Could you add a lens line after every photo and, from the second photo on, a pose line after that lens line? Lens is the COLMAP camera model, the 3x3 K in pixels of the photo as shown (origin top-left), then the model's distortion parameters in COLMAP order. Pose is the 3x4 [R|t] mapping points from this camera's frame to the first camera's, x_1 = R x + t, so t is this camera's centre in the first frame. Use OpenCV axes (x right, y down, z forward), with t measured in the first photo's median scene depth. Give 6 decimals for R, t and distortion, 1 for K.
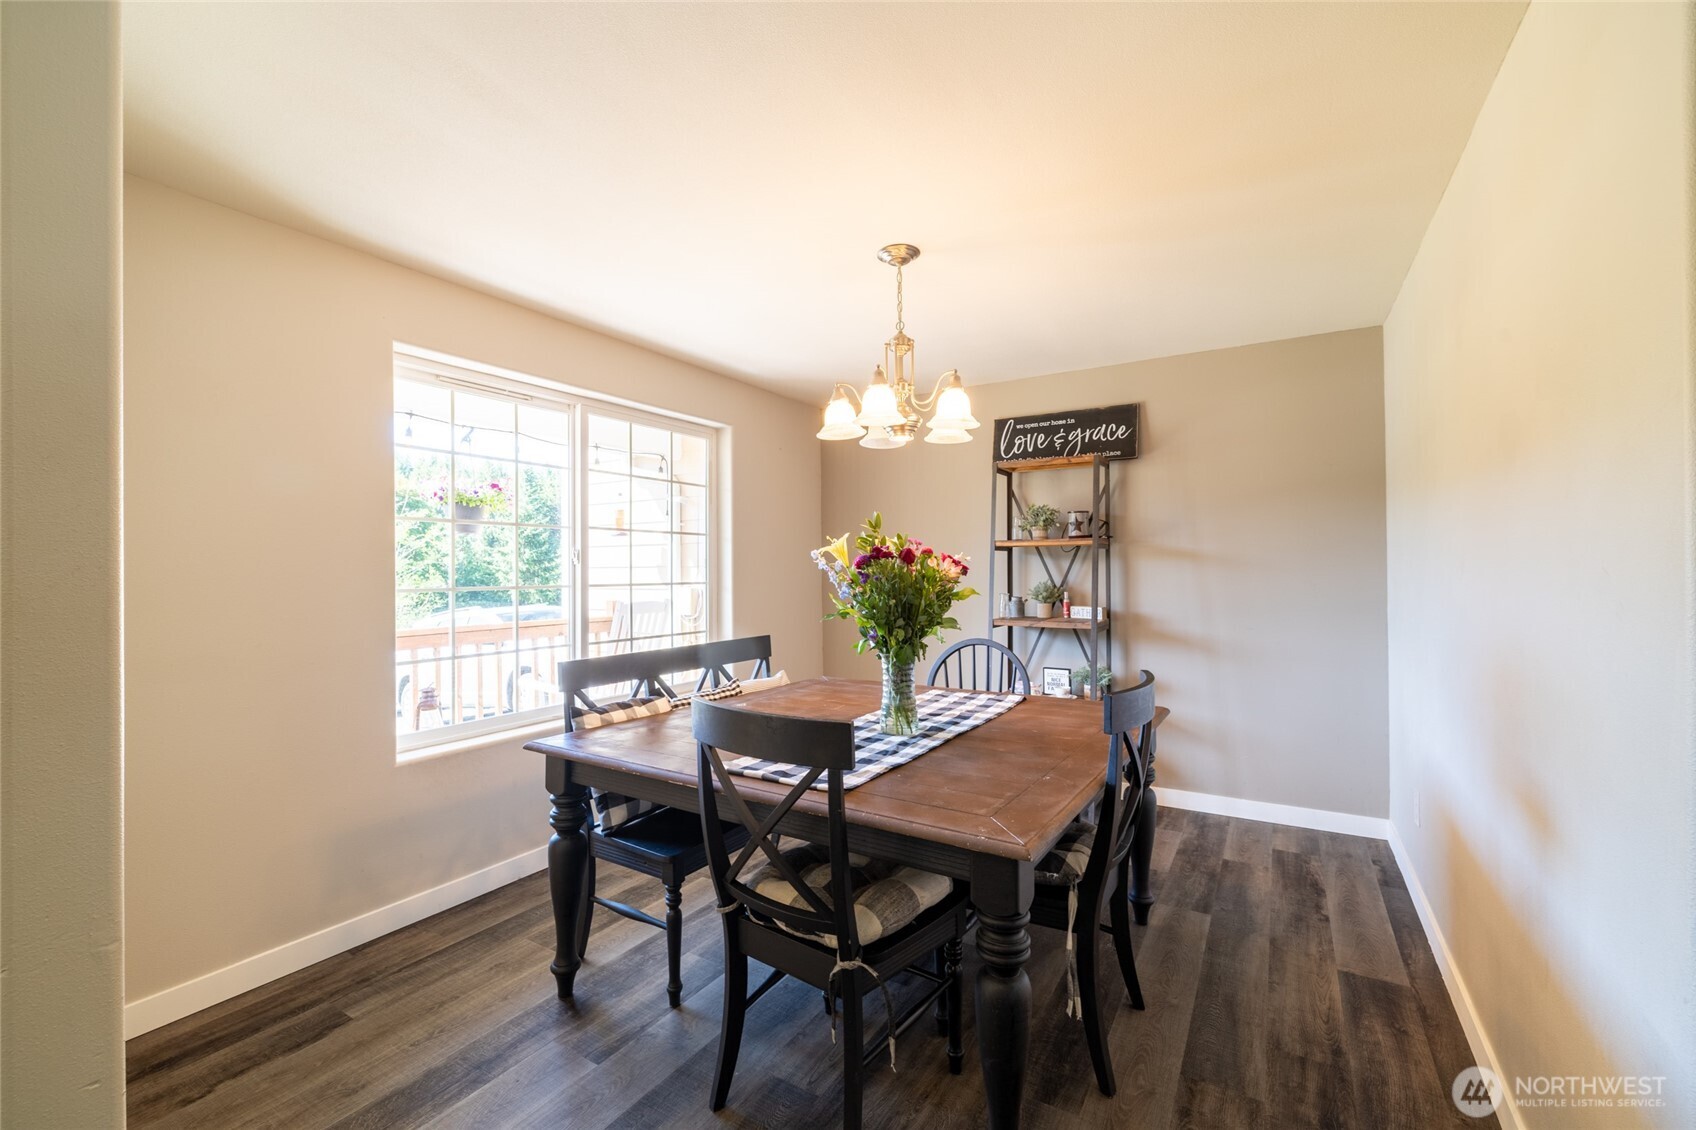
lens RADIAL K [[713.4, 0, 846.1], [0, 713.4, 564.6], [0, 0, 1]] dist [-0.000443, -0.000014]
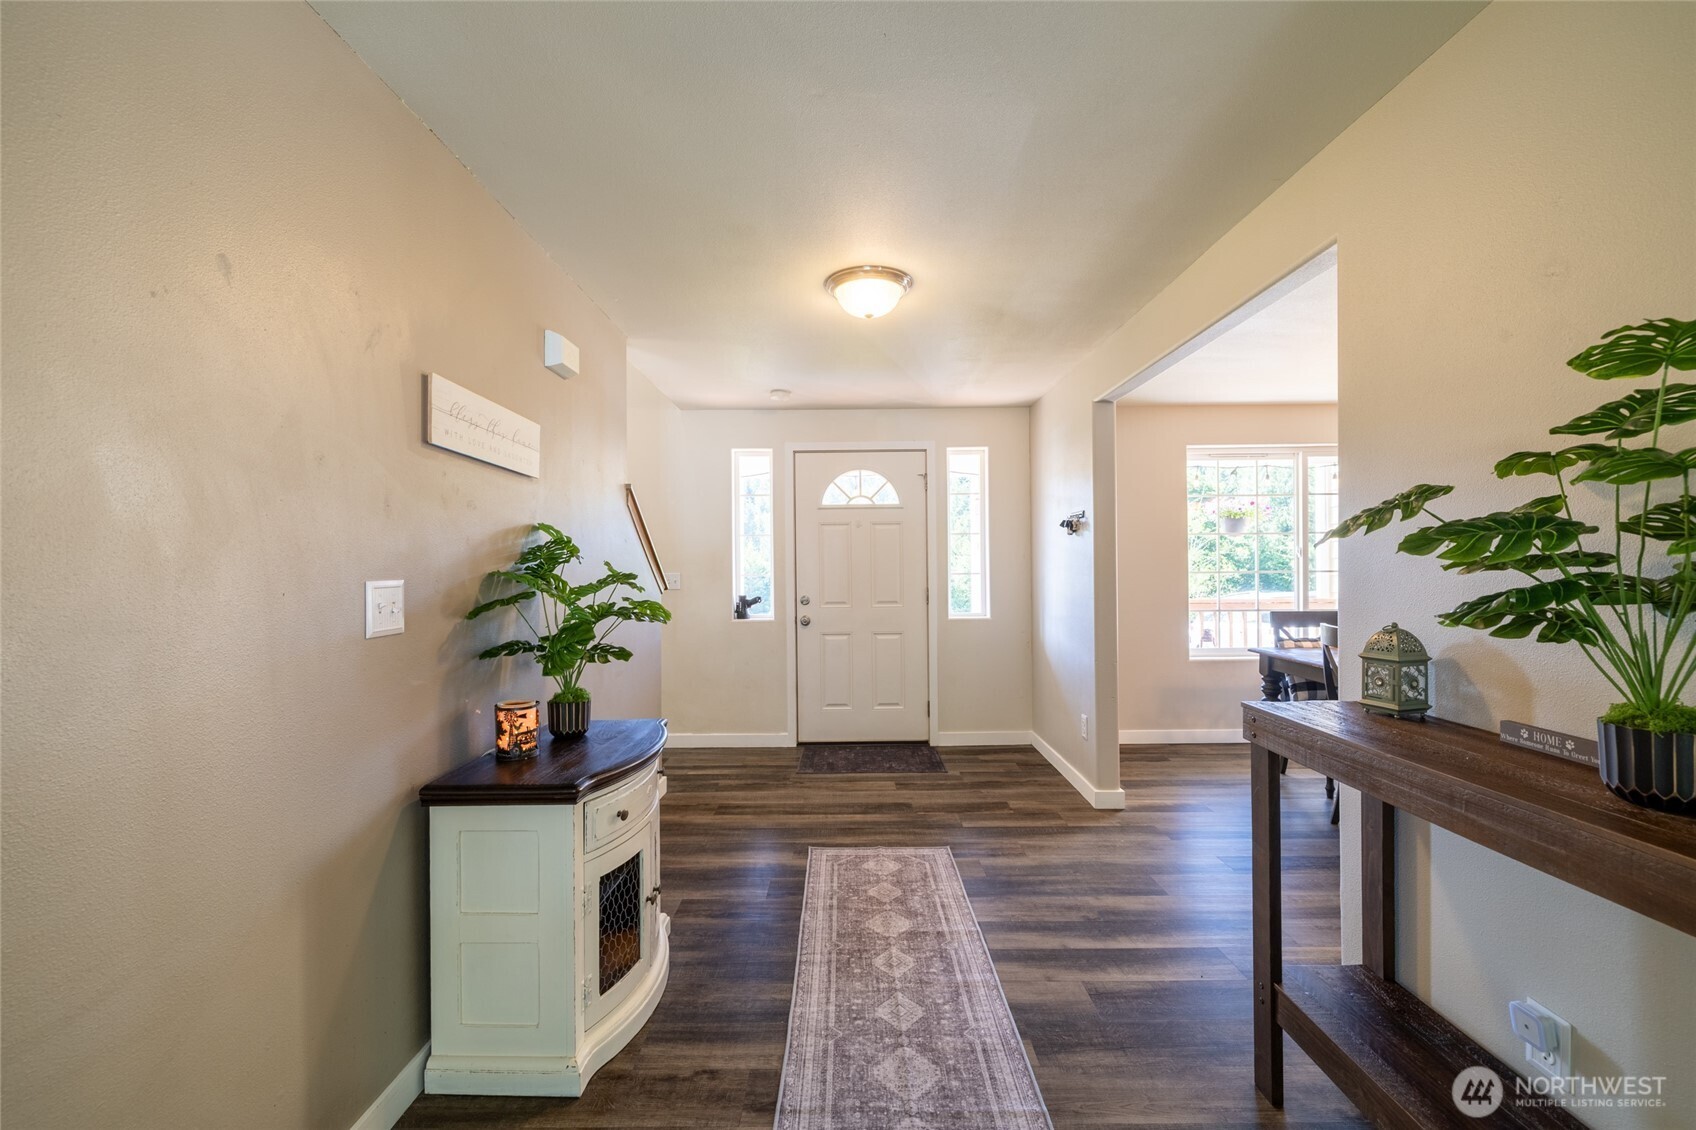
lens RADIAL K [[713.4, 0, 846.9], [0, 713.4, 558.9], [0, 0, 1]] dist [-0.000443, -0.000014]
pose [[0.526482, -0.001537, -0.850185, 0.578936], [0.007621, 0.999967, 0.002911, -0.012420], [0.850152, -0.008012, 0.526476, -0.888005]]
